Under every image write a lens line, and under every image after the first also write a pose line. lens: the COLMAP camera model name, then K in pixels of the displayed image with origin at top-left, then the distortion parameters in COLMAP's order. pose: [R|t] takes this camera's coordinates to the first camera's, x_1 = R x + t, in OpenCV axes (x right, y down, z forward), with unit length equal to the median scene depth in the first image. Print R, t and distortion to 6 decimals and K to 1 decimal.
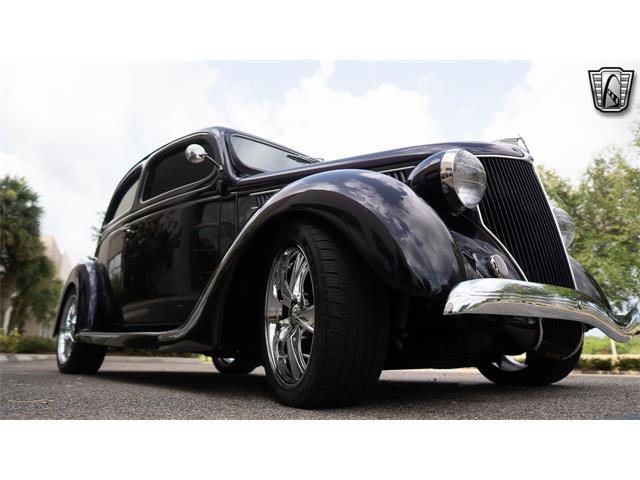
lens RADIAL K [[448.6, 0, 318.5], [0, 448.6, 236.3], [0, 0, 1]] dist [-0.108351, 0.071399]
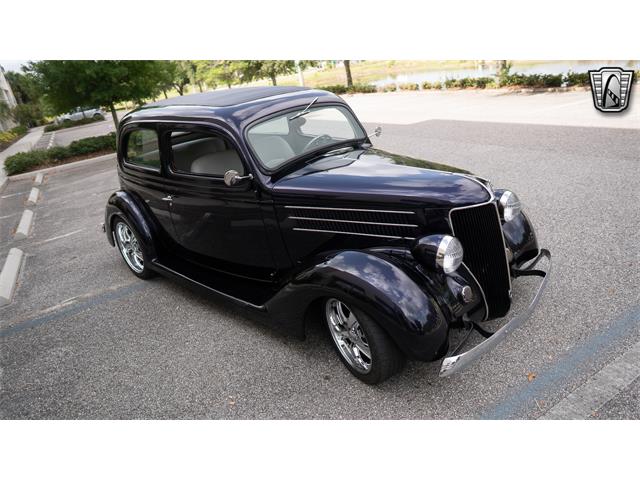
lens RADIAL K [[448.6, 0, 318.5], [0, 448.6, 236.3], [0, 0, 1]] dist [-0.108351, 0.071399]
pose [[0.984803, -0.170872, 0.031079, -0.070588], [0.119386, 0.796003, 0.593402, -0.493266], [-0.126135, -0.580674, 0.804306, -0.074857]]
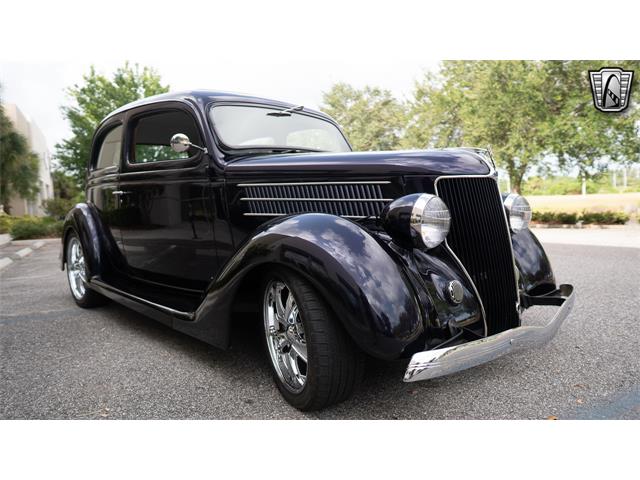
lens RADIAL K [[448.6, 0, 318.5], [0, 448.6, 236.3], [0, 0, 1]] dist [-0.108351, 0.071399]
pose [[0.998391, -0.045820, 0.033407, -0.001402], [0.032078, 0.942173, 0.333589, -0.205100], [-0.046760, -0.331981, 0.942127, -0.036336]]
